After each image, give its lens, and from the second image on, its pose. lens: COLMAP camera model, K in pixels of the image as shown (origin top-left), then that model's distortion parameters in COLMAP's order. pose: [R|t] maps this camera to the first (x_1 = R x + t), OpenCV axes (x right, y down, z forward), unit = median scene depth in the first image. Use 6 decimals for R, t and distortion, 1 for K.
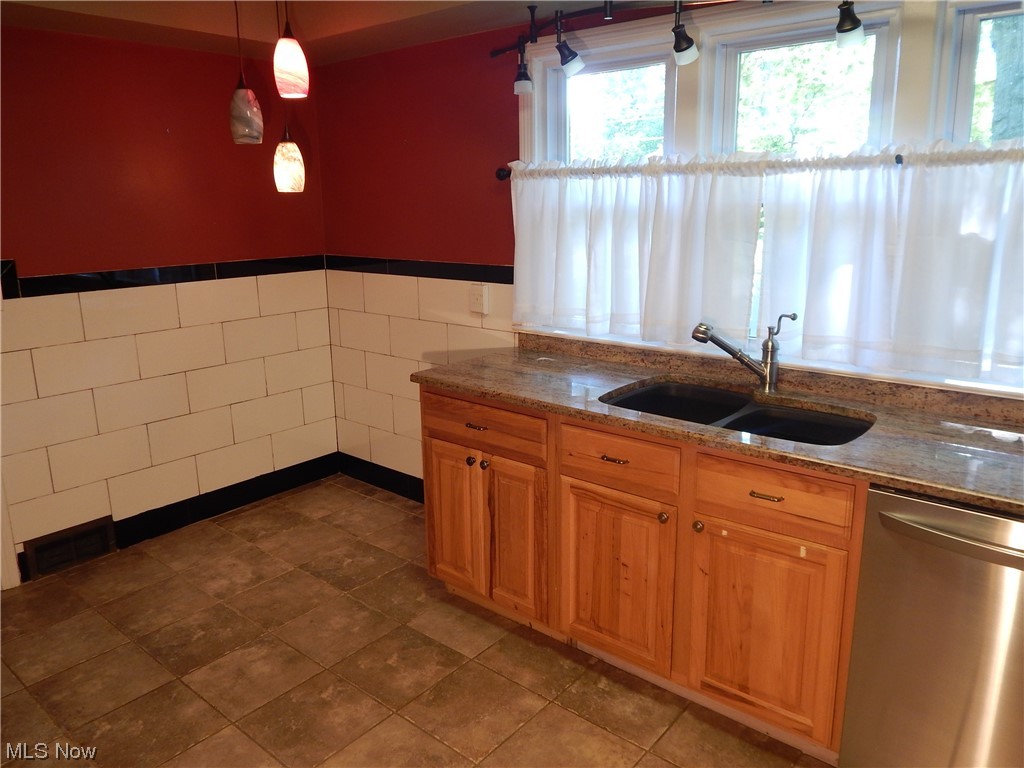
lens RADIAL K [[747.9, 0, 514.6], [0, 747.9, 382.4], [0, 0, 1]] dist [-0.006224, -0.002083]
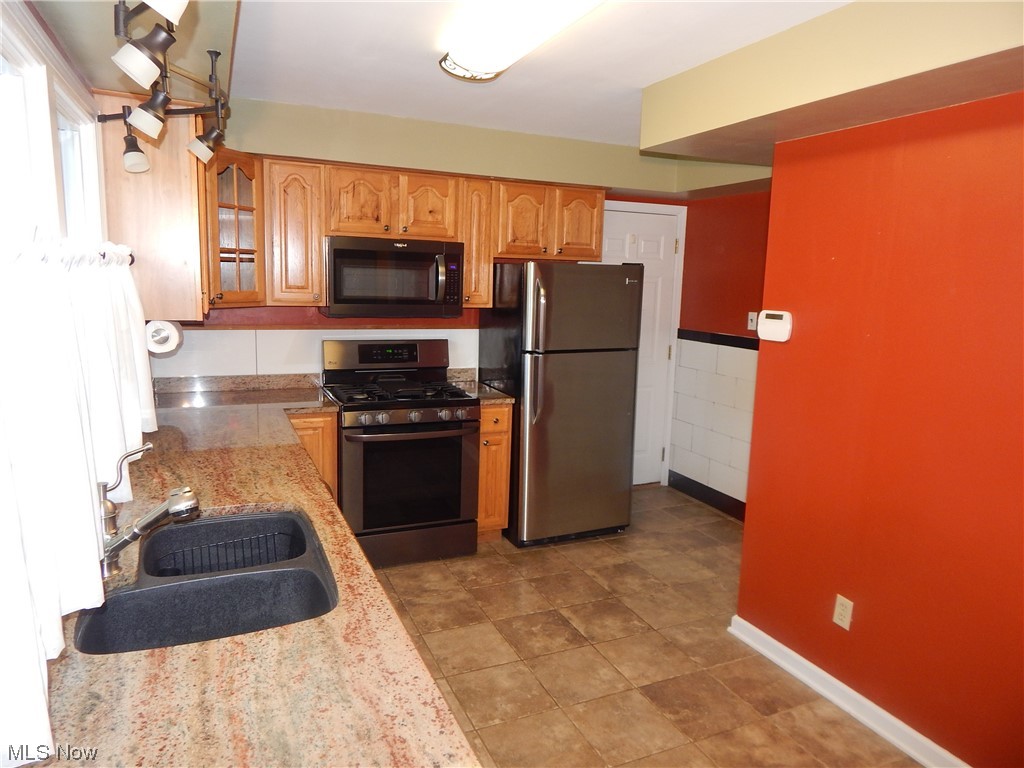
lens RADIAL K [[675.6, 0, 516.2], [0, 675.6, 380.9], [0, 0, 1]] dist [0.006627, -0.003916]
pose [[-0.899014, -0.076712, 0.431148, -0.252115], [0.089940, 0.931205, 0.353226, -0.327837], [-0.428584, 0.356333, -0.830267, 1.233242]]
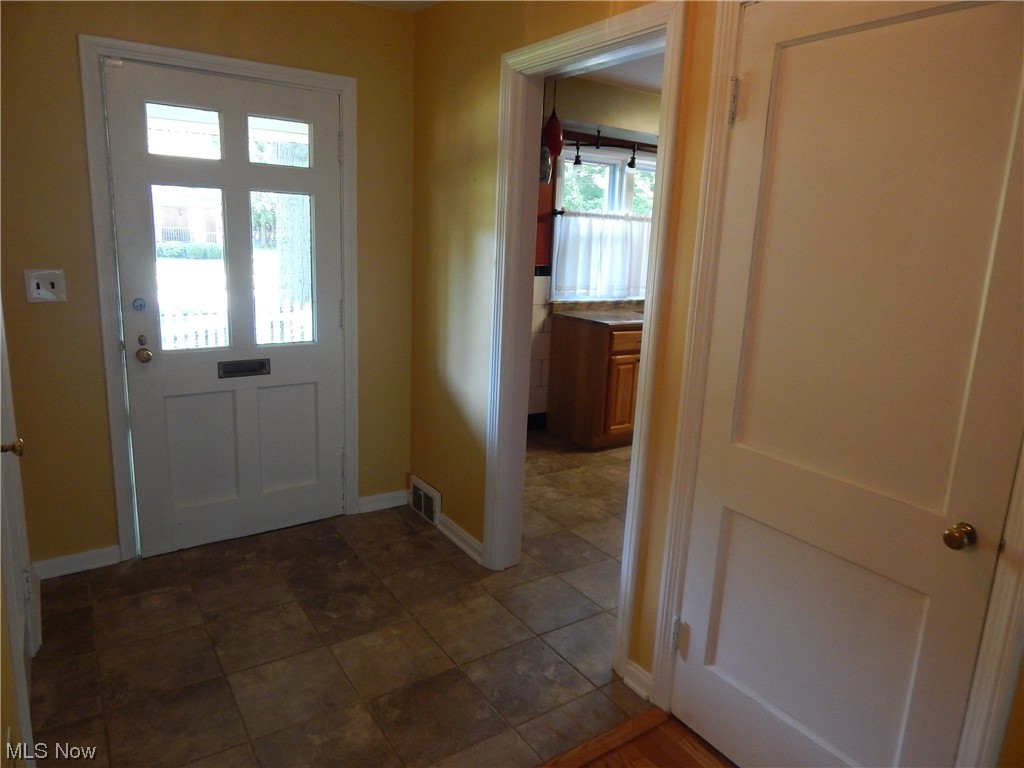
lens RADIAL K [[675.6, 0, 516.2], [0, 675.6, 380.9], [0, 0, 1]] dist [0.006627, -0.003916]
pose [[0.267170, -0.180870, 0.946523, -1.882086], [0.183408, 0.973818, 0.134316, -0.144776], [-0.946035, 0.137715, 0.293347, 0.790826]]
